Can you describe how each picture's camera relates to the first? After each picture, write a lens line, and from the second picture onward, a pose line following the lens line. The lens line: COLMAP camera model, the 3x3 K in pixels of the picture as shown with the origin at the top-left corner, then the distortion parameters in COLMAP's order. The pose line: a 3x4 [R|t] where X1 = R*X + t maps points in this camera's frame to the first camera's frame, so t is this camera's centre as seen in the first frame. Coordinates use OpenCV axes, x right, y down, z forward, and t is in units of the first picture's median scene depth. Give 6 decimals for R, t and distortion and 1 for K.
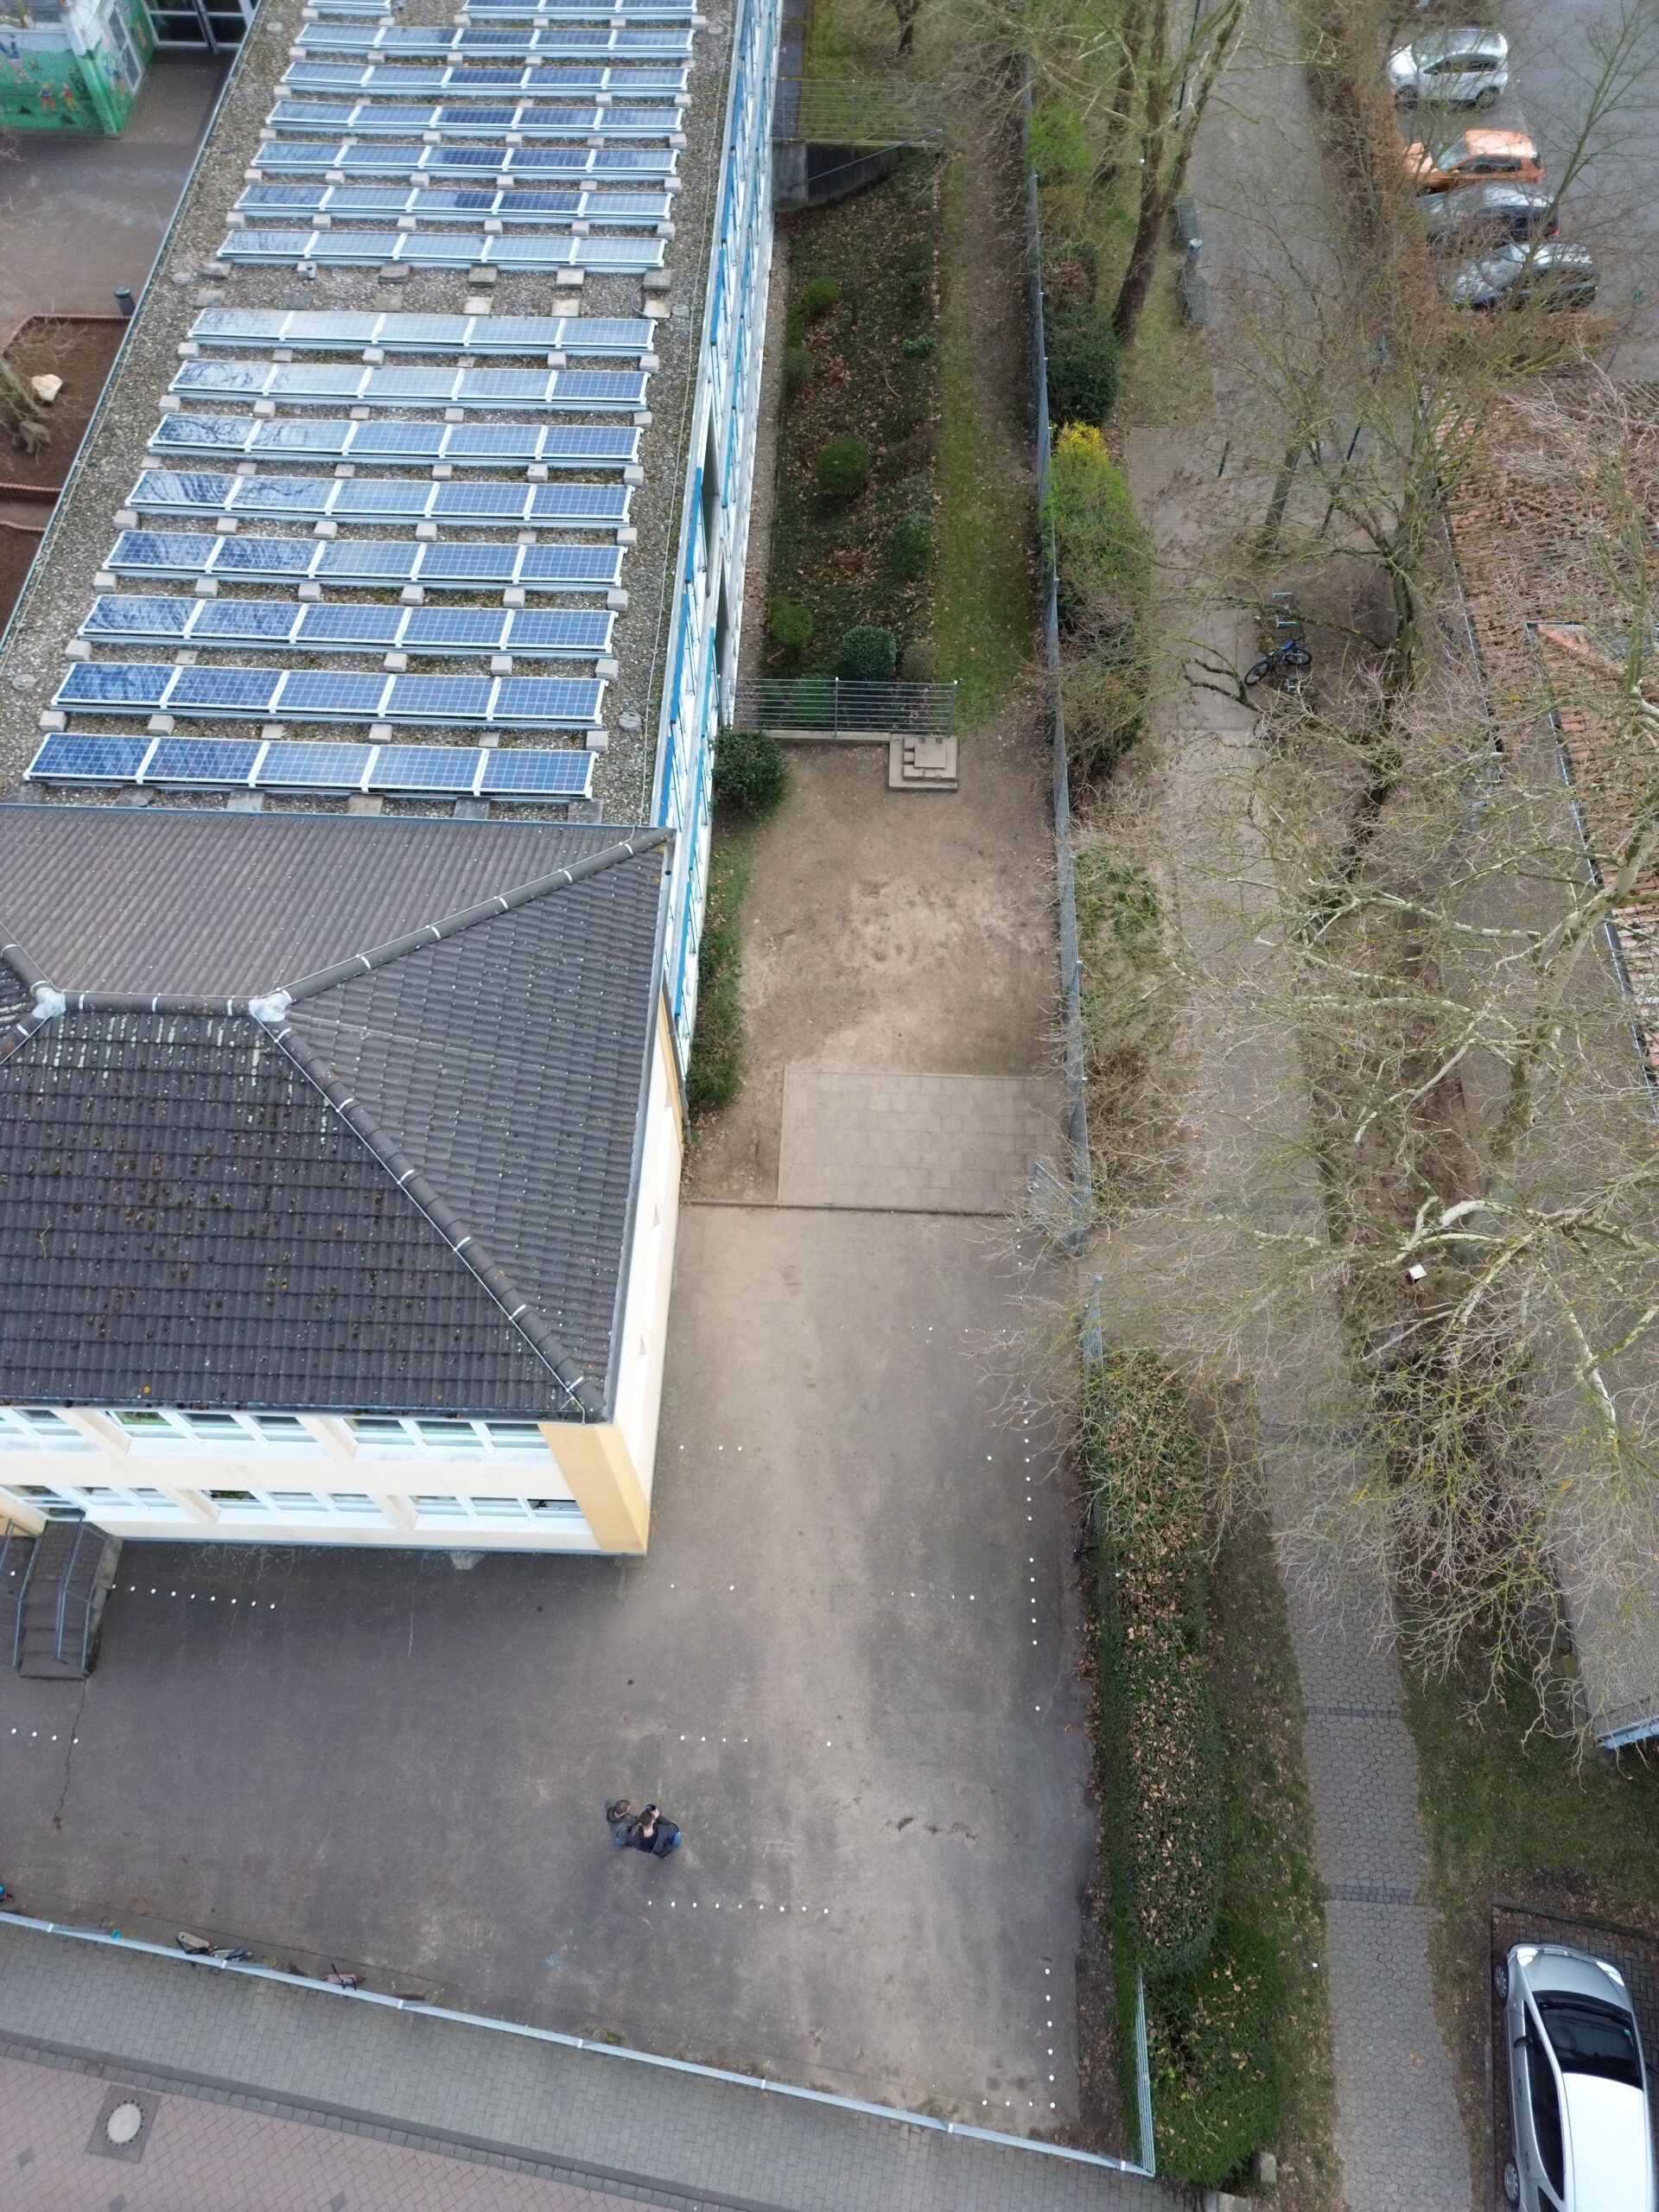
lens RADIAL K [[1554.2, 0, 829.5], [0, 1554.2, 1106.0], [0, 0, 1]] dist [0.088265, -0.069057]
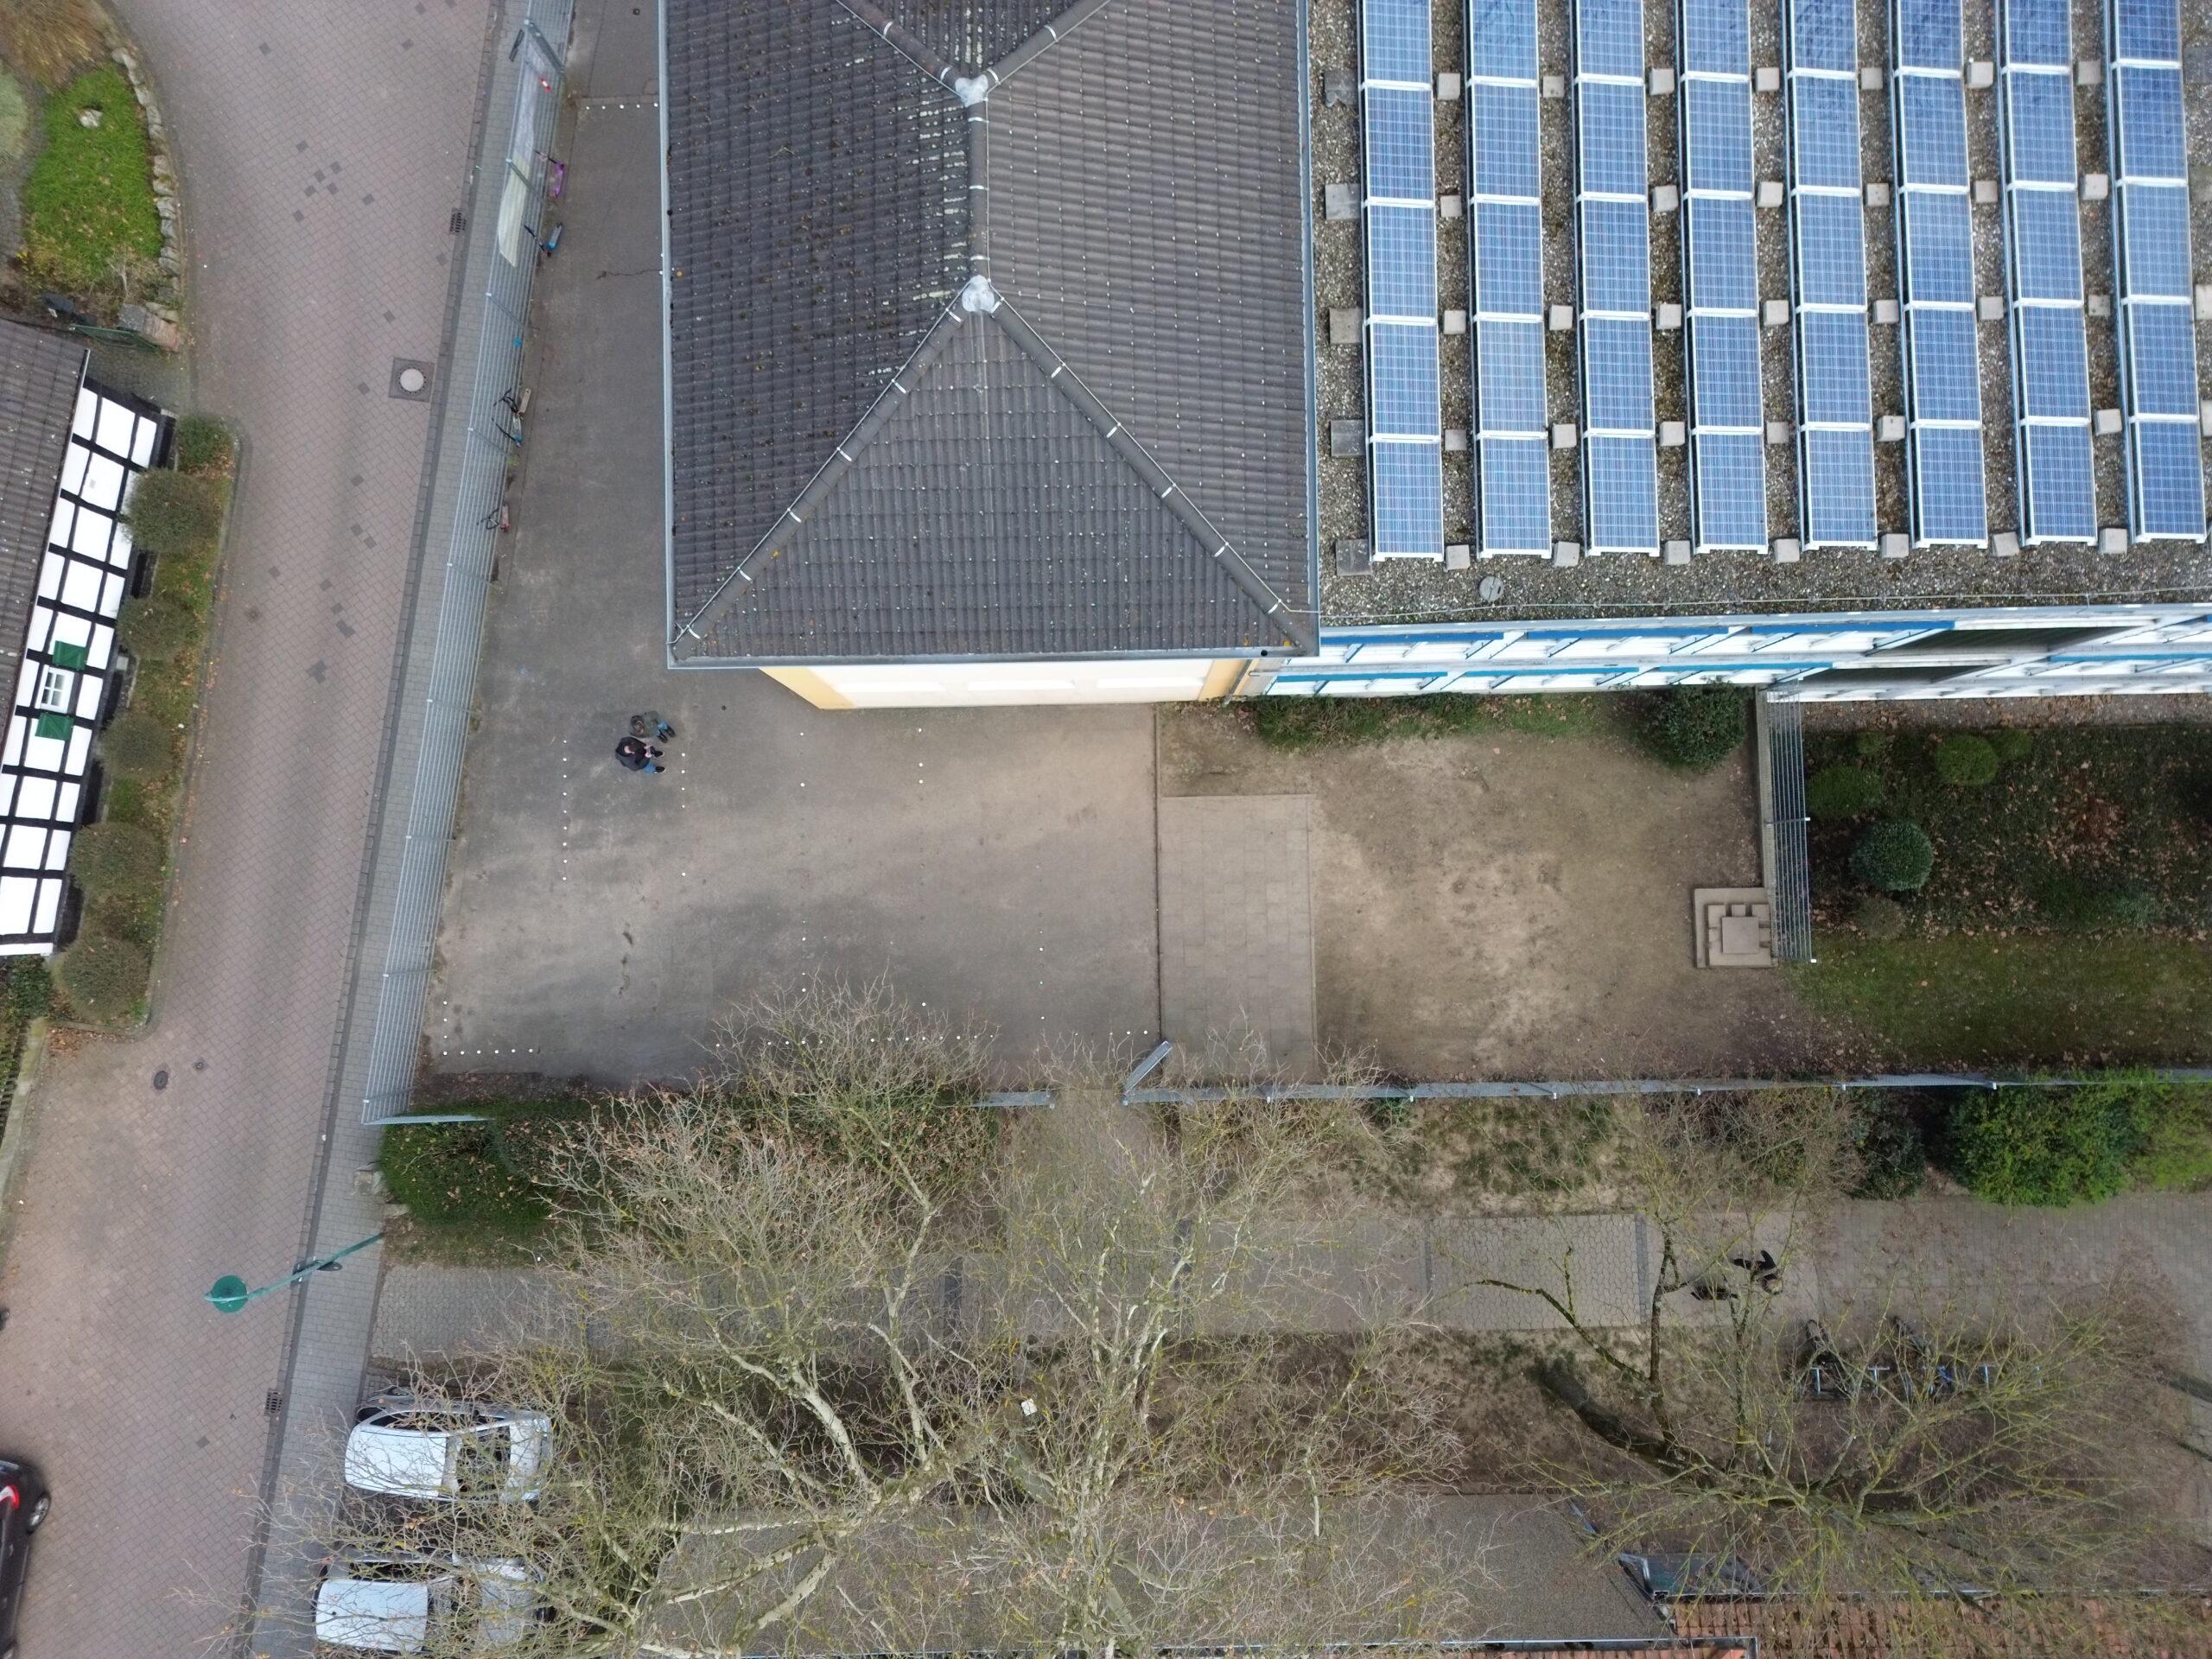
lens RADIAL K [[1554.2, 0, 1106.0], [0, 1554.2, 829.5], [0, 0, 1]] dist [0.088265, -0.069057]
pose [[0.052617, 0.997262, -0.051965, 0.041169], [-0.864468, 0.071537, 0.497572, -0.440619], [0.499927, 0.018741, 0.865865, 0.097276]]
